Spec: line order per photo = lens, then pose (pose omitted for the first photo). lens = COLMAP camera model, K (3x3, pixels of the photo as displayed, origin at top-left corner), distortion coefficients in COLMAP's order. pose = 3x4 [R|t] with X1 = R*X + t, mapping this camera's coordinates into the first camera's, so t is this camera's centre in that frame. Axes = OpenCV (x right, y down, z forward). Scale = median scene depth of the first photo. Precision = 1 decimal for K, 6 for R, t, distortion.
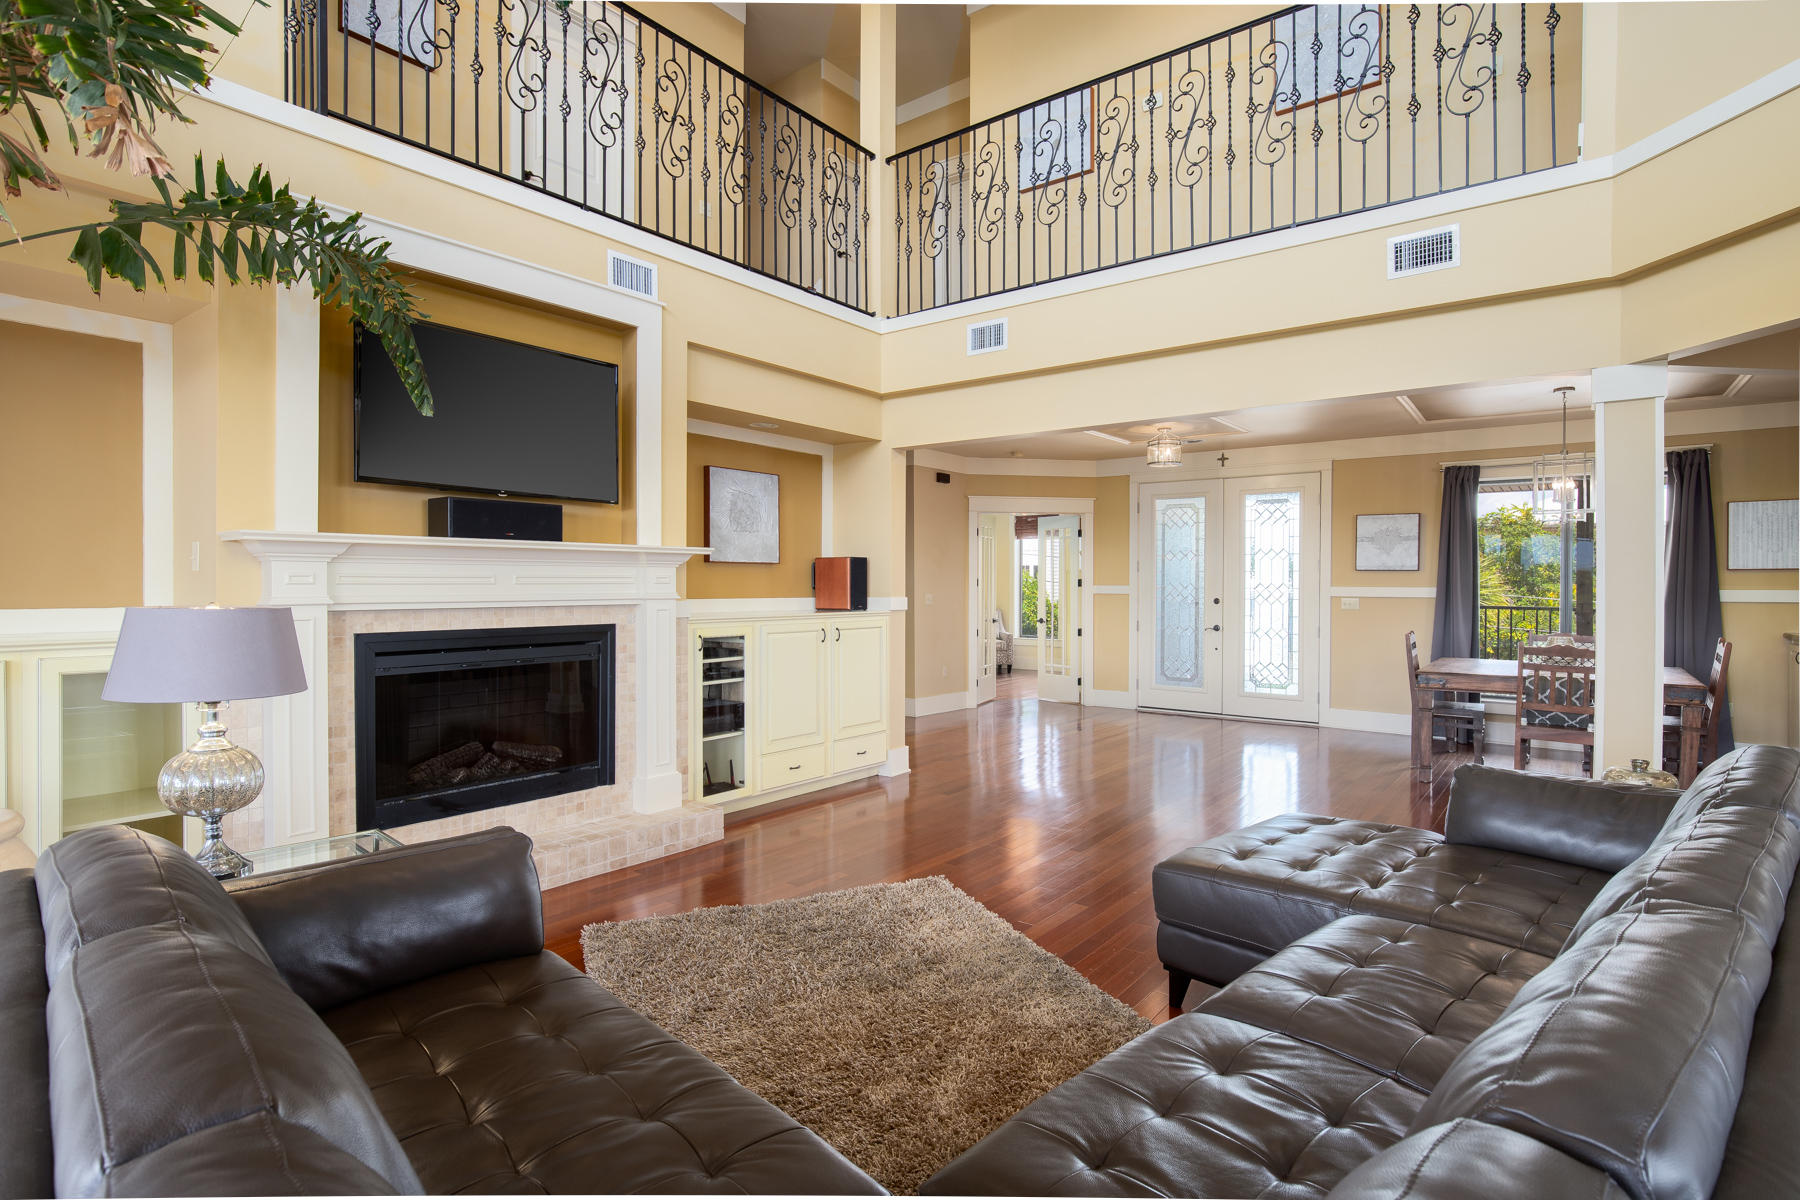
lens RADIAL K [[885.5, 0, 948.3], [0, 885.5, 599.4], [0, 0, 1]] dist [-0.037111, 0.000105]
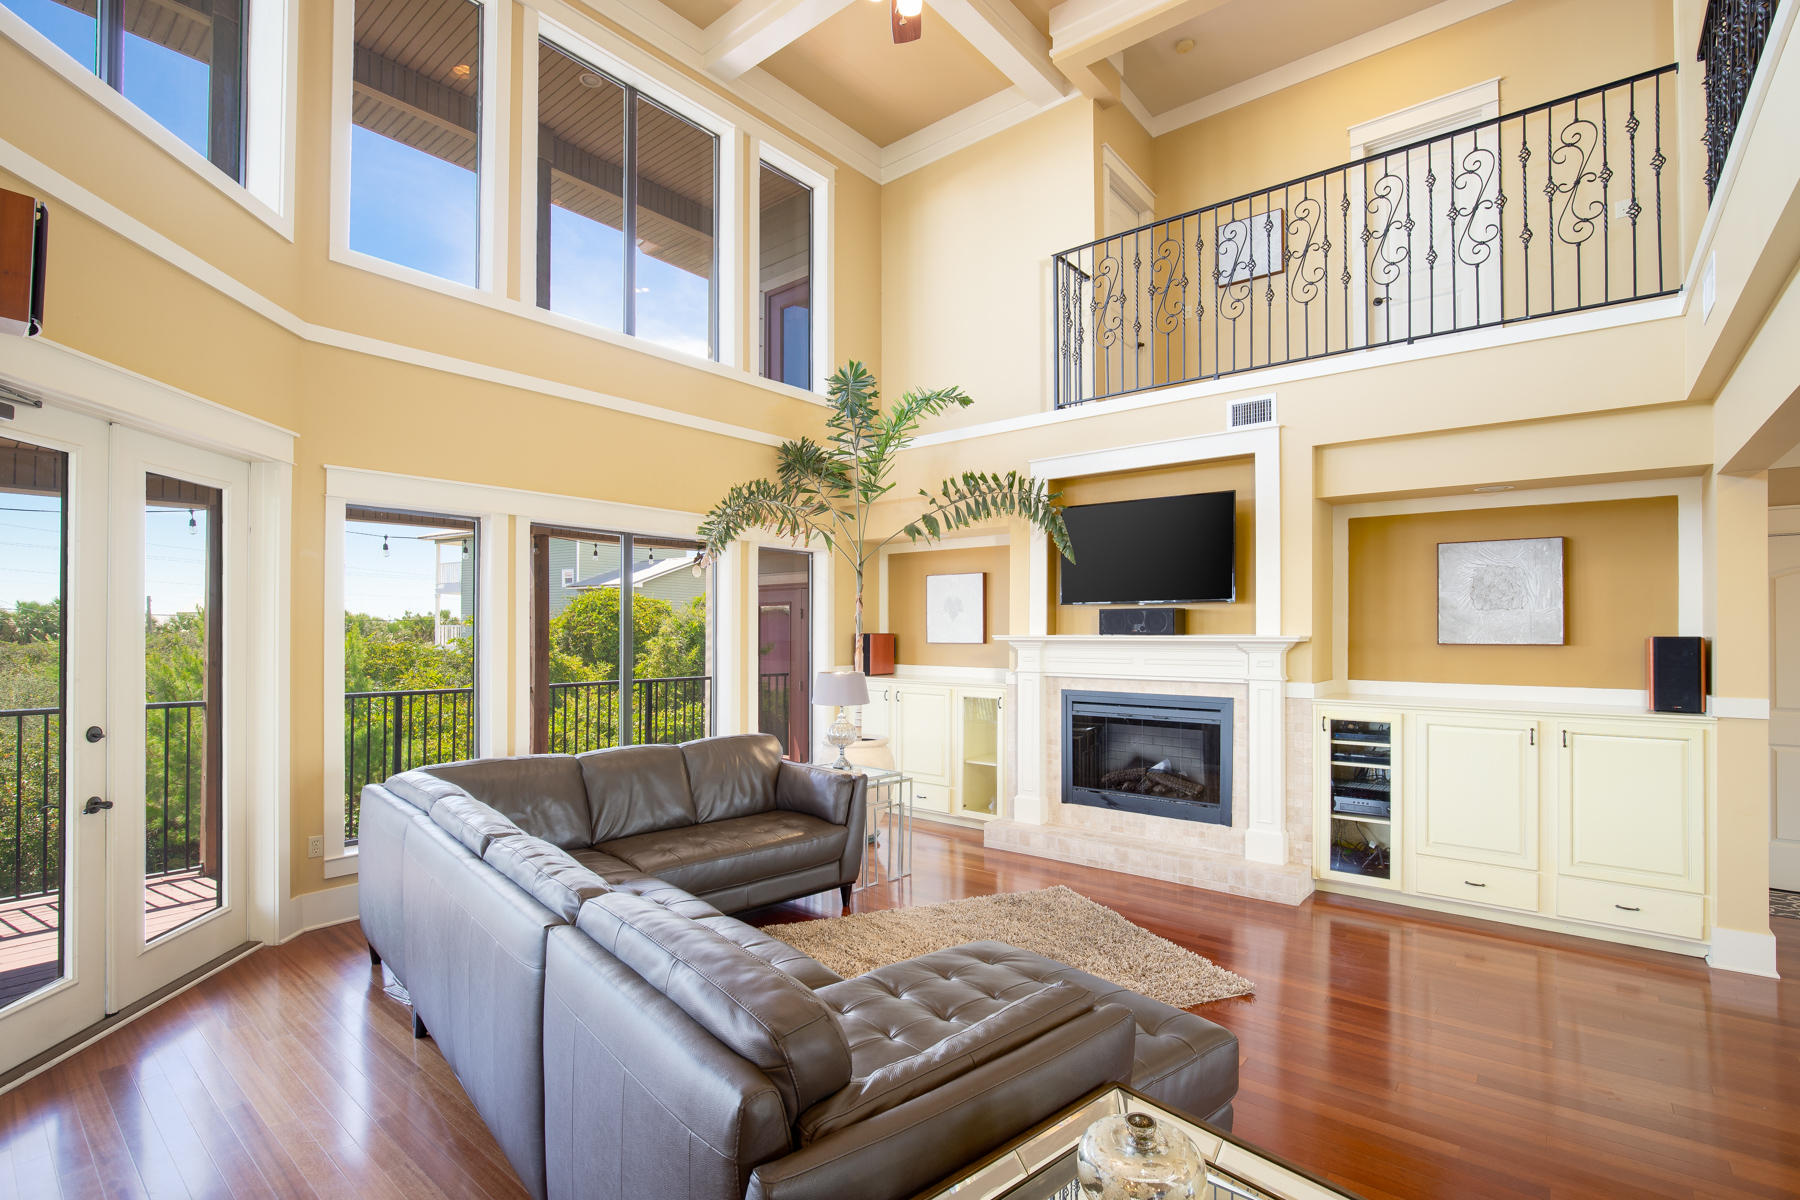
lens RADIAL K [[813.0, 0, 900.2], [0, 813.0, 624.9], [0, 0, 1]] dist [-0.028994, 0.000049]
pose [[-0.054993, -0.008150, -0.998453, 0.726867], [-0.015588, 0.999852, -0.007303, -0.055148], [0.998365, 0.015163, -0.055112, 0.538619]]
